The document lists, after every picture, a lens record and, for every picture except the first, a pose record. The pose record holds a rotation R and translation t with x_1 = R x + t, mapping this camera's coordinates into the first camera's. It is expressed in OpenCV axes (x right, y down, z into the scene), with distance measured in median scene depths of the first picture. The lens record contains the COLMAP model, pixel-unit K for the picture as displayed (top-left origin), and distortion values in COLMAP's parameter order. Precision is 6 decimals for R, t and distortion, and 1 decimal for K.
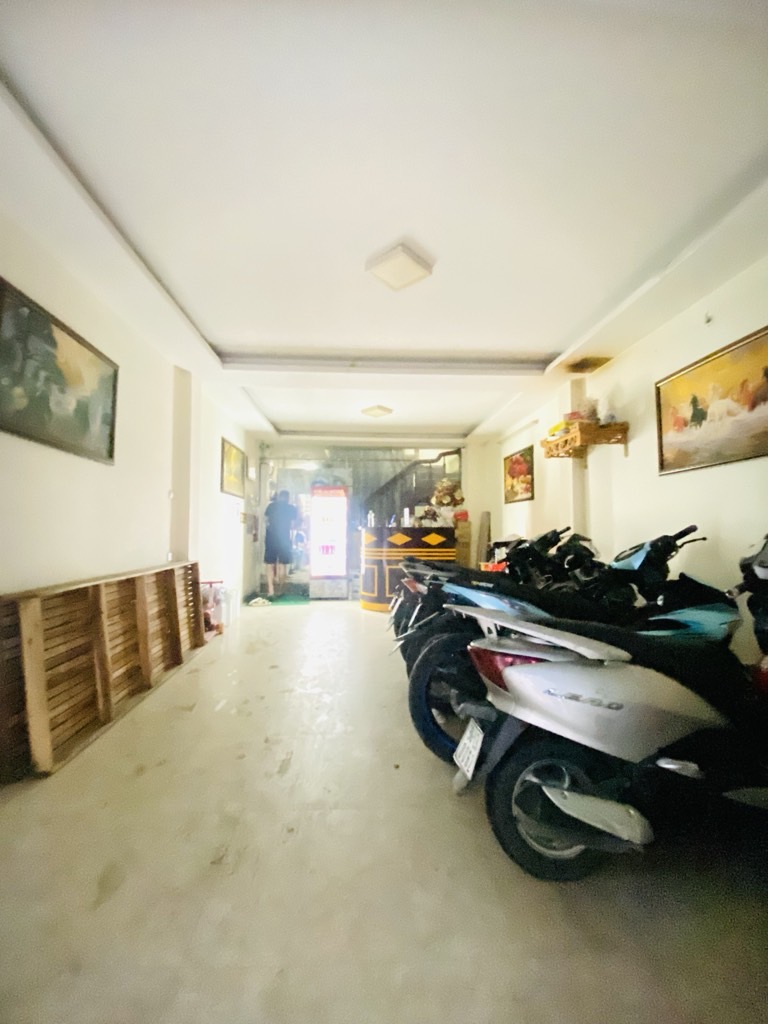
lens RADIAL K [[409.4, 0, 383.4], [0, 409.4, 511.2], [0, 0, 1]] dist [-0.000086, 0.000001]
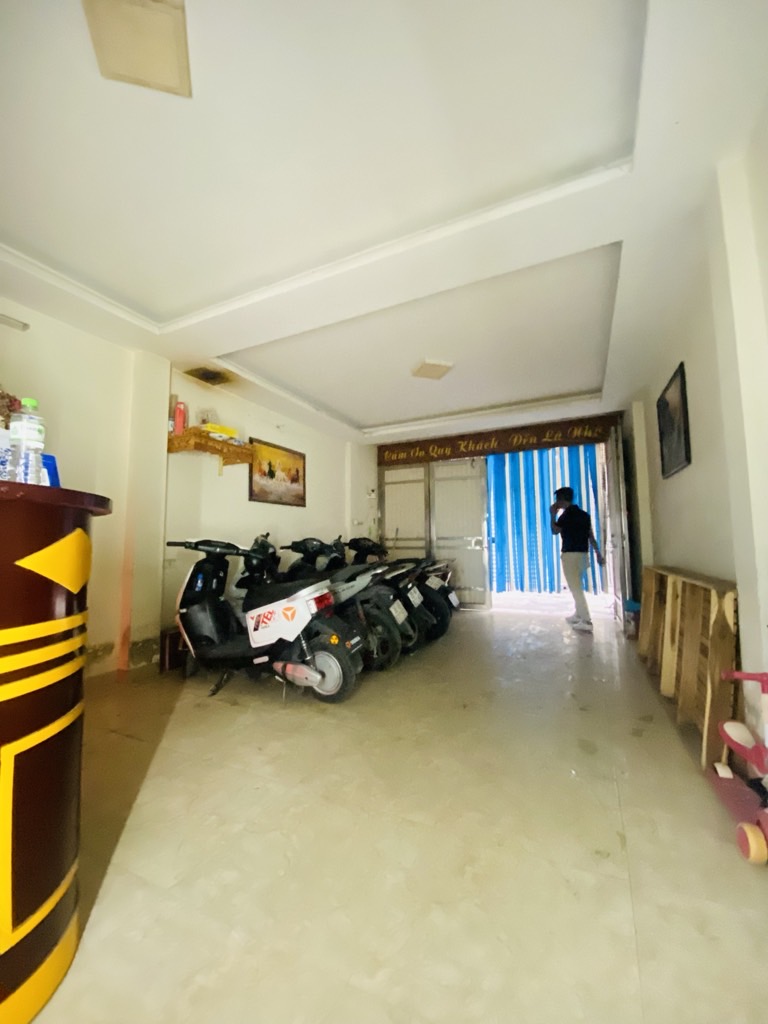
lens RADIAL K [[409.4, 0, 383.8], [0, 409.4, 510.2], [0, 0, 1]] dist [-0.000086, 0.000001]
pose [[-0.869140, 0.049467, 0.492086, -0.539093], [-0.011012, 0.992803, -0.119251, 0.136677], [-0.494443, -0.109065, -0.862340, 2.292761]]
